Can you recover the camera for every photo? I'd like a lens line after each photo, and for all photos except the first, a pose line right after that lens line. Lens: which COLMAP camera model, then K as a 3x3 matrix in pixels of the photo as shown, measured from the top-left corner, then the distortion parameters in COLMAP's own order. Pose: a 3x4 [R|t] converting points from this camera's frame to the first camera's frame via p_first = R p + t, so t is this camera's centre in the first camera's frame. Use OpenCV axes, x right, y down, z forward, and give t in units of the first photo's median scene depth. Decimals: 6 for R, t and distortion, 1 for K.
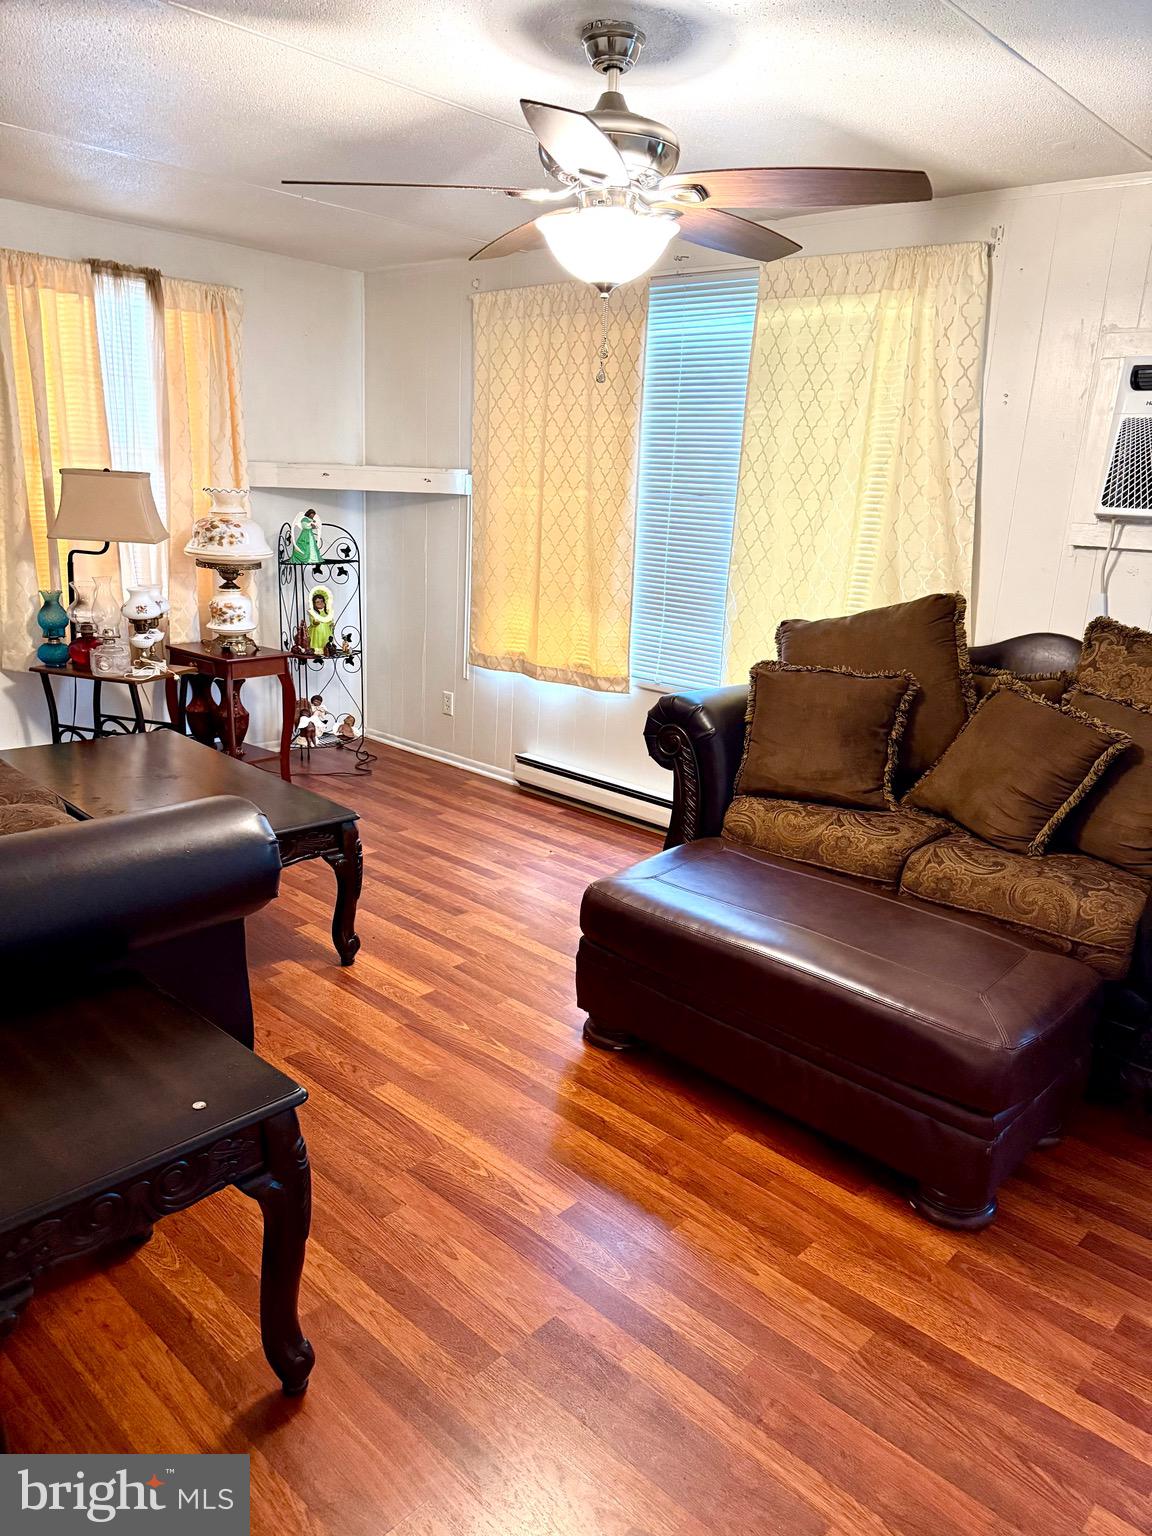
lens RADIAL K [[1078.6, 0, 574.5], [0, 1078.6, 786.4], [0, 0, 1]] dist [0.079556, -0.139059]
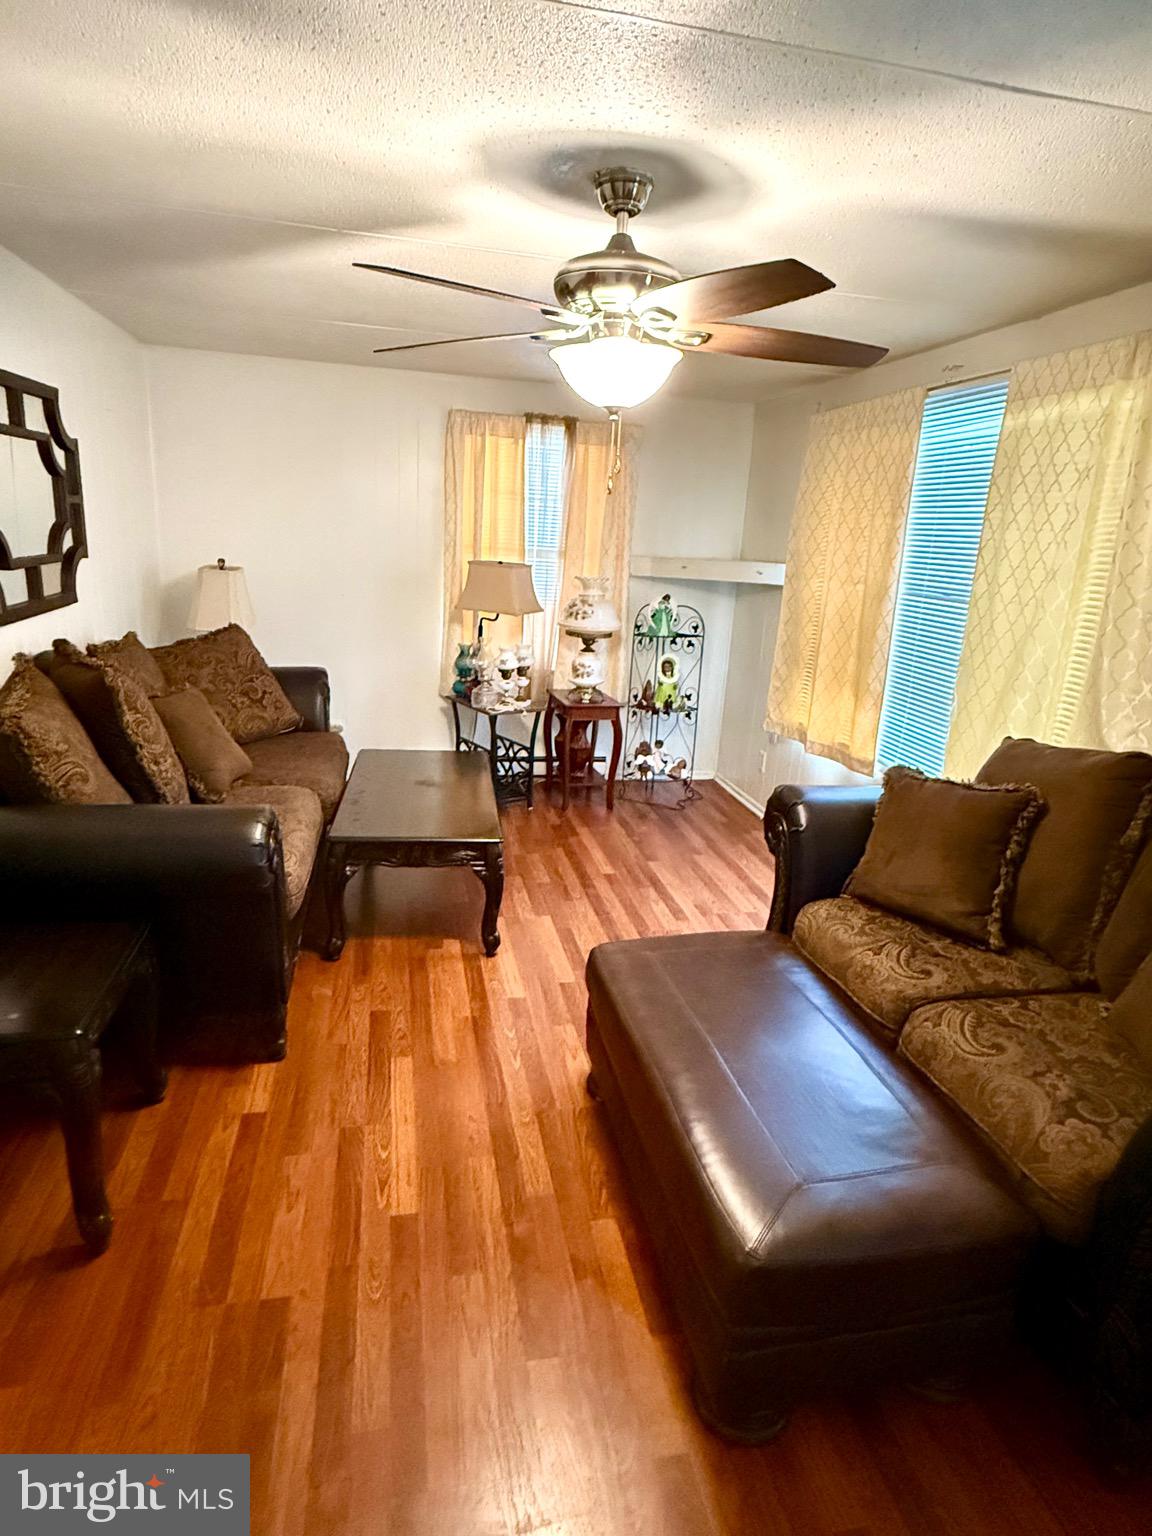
lens RADIAL K [[854.9, 0, 576.0], [0, 854.9, 768.0], [0, 0, 1]] dist [-0.005272, 0.000301]
pose [[0.816013, 0.150047, -0.558219, 0.285560], [-0.171937, 0.985016, 0.013429, -0.058685], [0.551870, 0.085021, 0.829585, 0.157650]]
